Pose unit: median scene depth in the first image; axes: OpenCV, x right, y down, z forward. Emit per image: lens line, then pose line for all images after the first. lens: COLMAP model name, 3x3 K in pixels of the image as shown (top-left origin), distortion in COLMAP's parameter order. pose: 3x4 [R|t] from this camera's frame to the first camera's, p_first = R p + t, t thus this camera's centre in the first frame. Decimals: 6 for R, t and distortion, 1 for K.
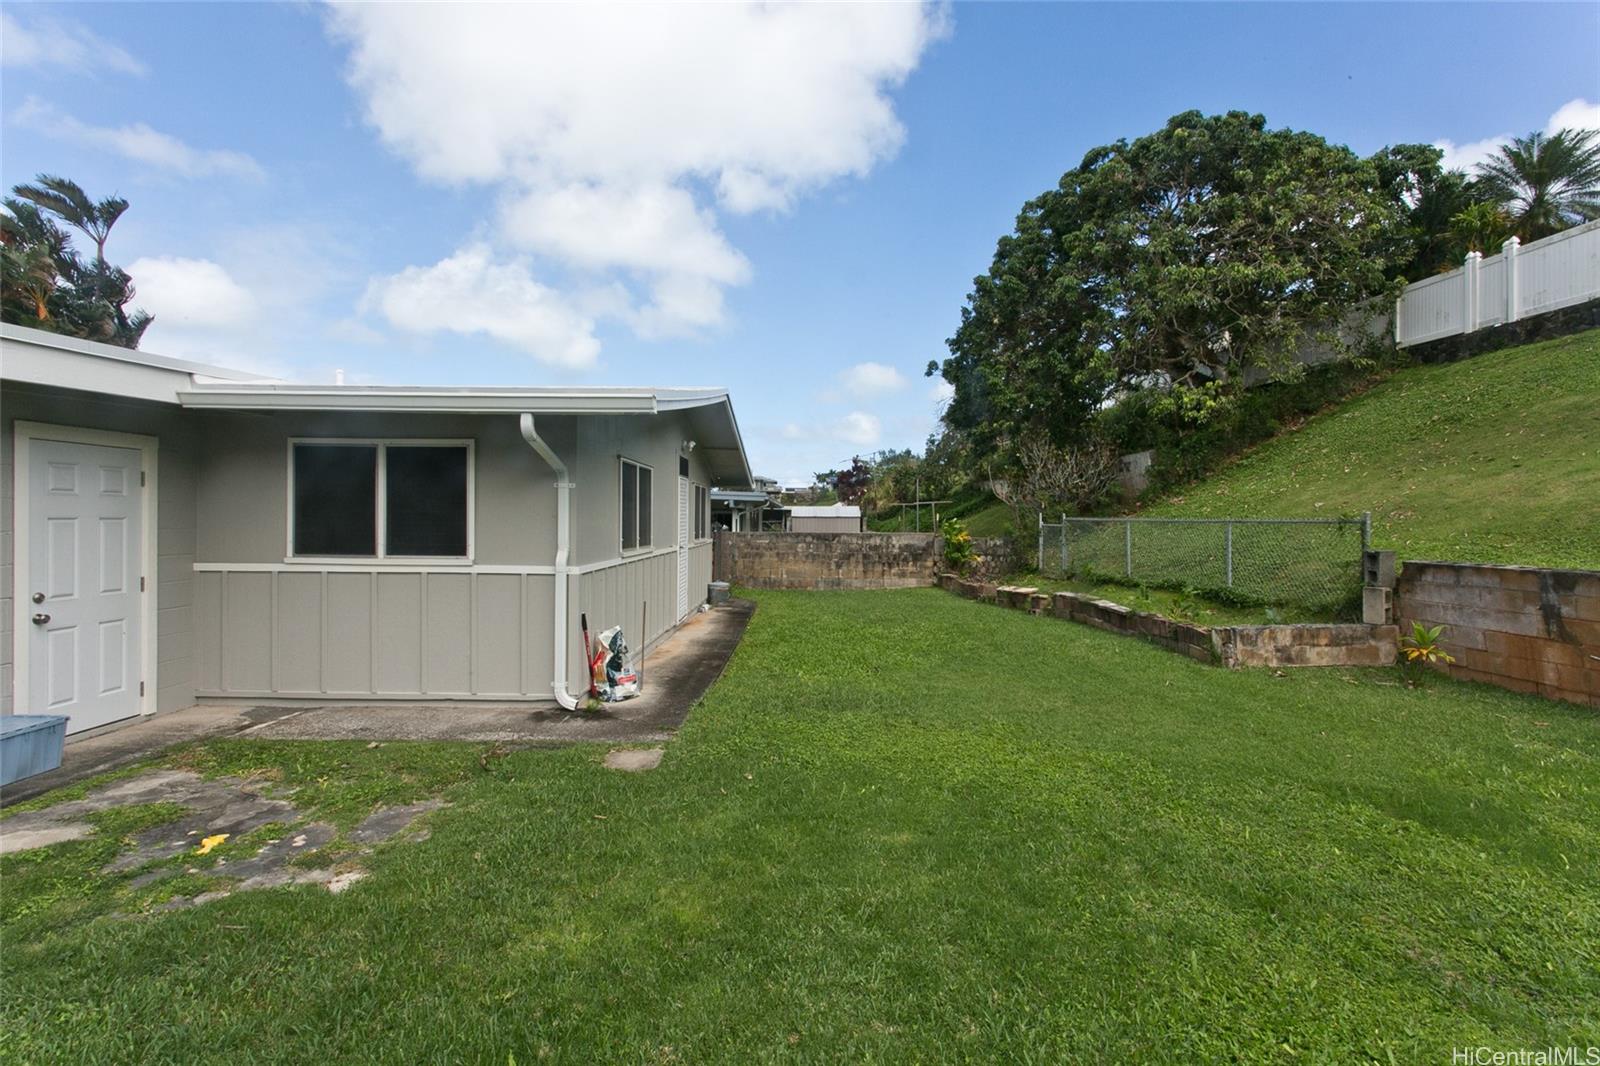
lens RADIAL K [[750.3, 0, 796.2], [0, 750.3, 523.2], [0, 0, 1]] dist [-0.001168, 0.003586]
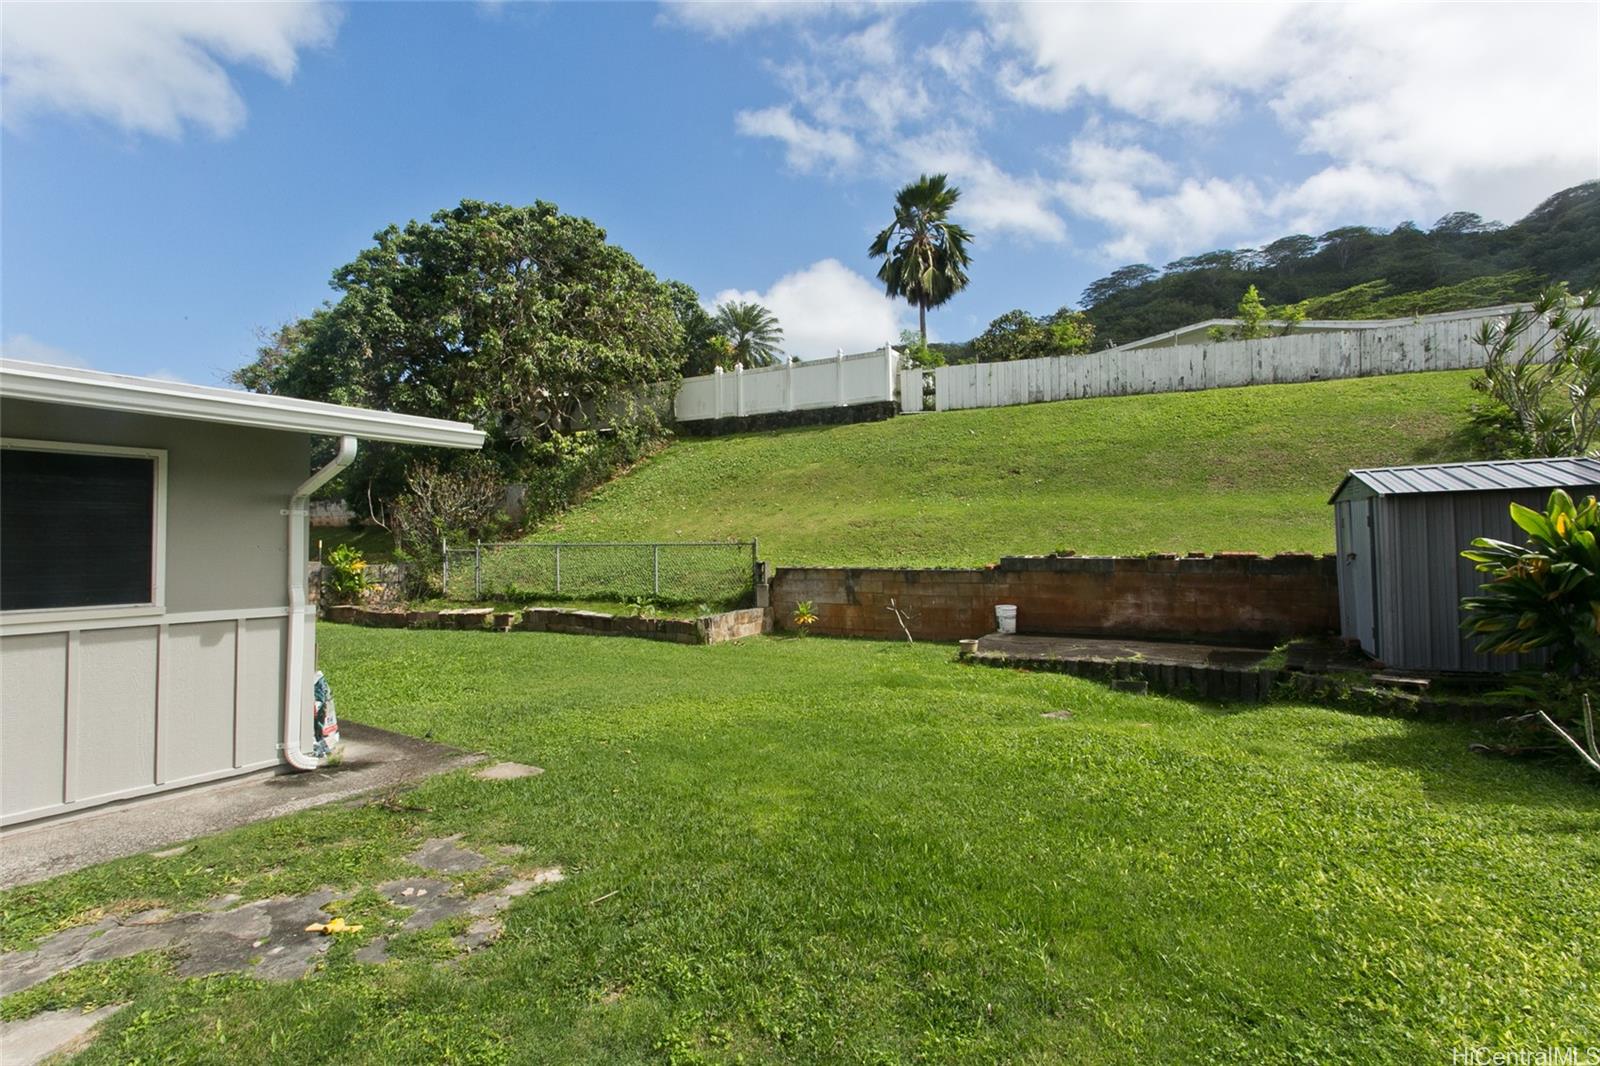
lens RADIAL K [[750.3, 0, 796.2], [0, 750.3, 523.2], [0, 0, 1]] dist [-0.001168, 0.003586]
pose [[0.567455, 0.010963, 0.823332, -0.312062], [0.015384, 0.999596, -0.023912, -0.003812], [-0.823261, 0.026235, 0.567056, 0.013251]]
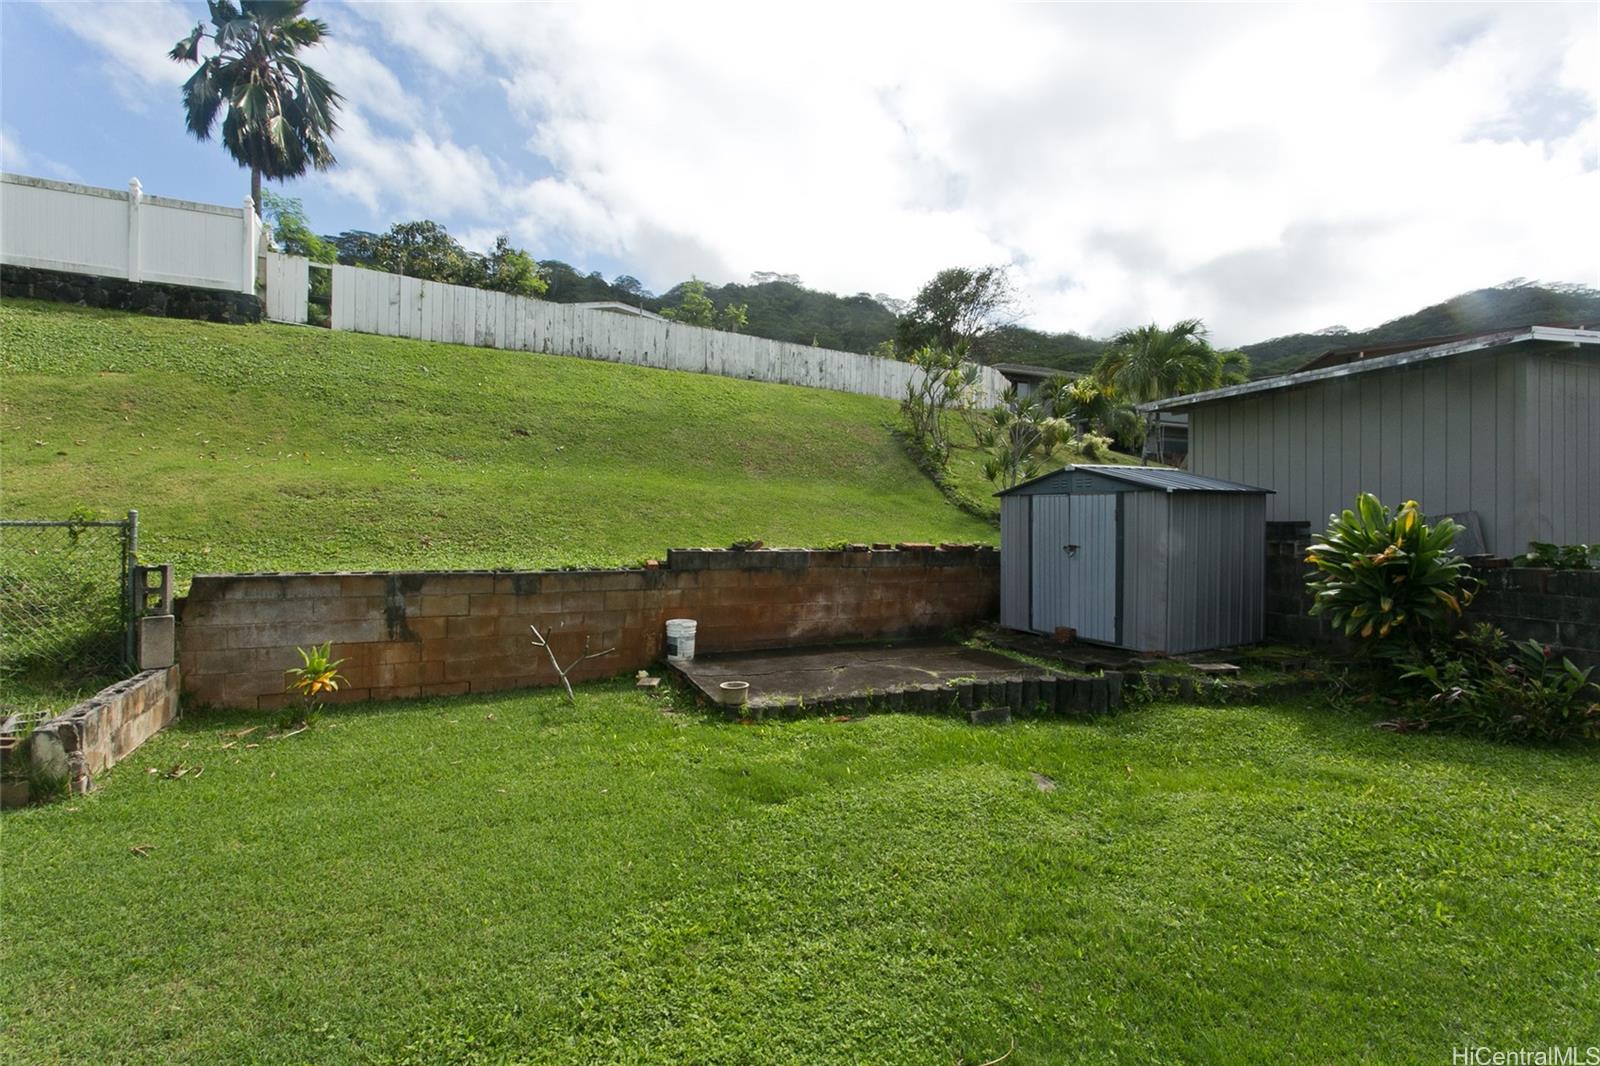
lens RADIAL K [[750.3, 0, 796.2], [0, 750.3, 523.2], [0, 0, 1]] dist [-0.001168, 0.003586]
pose [[-0.351040, -0.002003, 0.936358, -0.067456], [-0.005638, 0.999984, 0.000025, -0.004018], [-0.936343, -0.005271, -0.351046, 0.410656]]
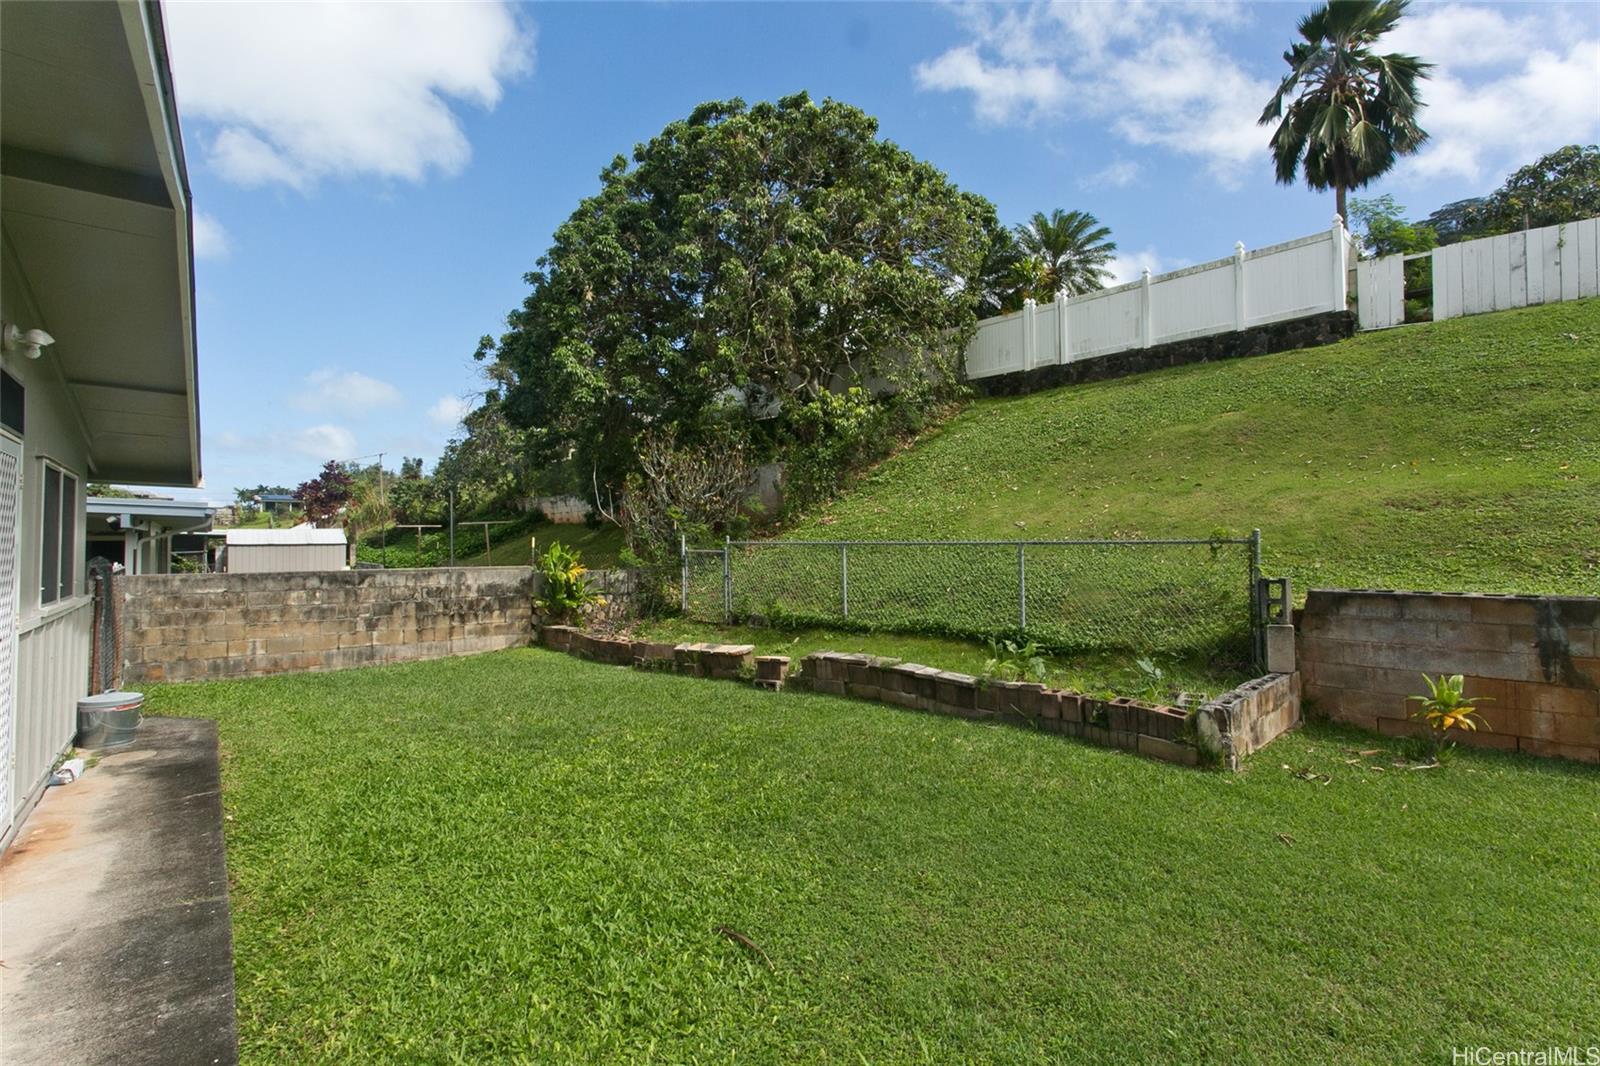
lens RADIAL K [[750.3, 0, 796.2], [0, 750.3, 523.2], [0, 0, 1]] dist [-0.001168, 0.003586]
pose [[0.782648, 0.006264, 0.622433, -0.067046], [0.014540, 0.999493, -0.028342, -0.003490], [-0.622295, 0.031232, 0.782160, 0.420456]]
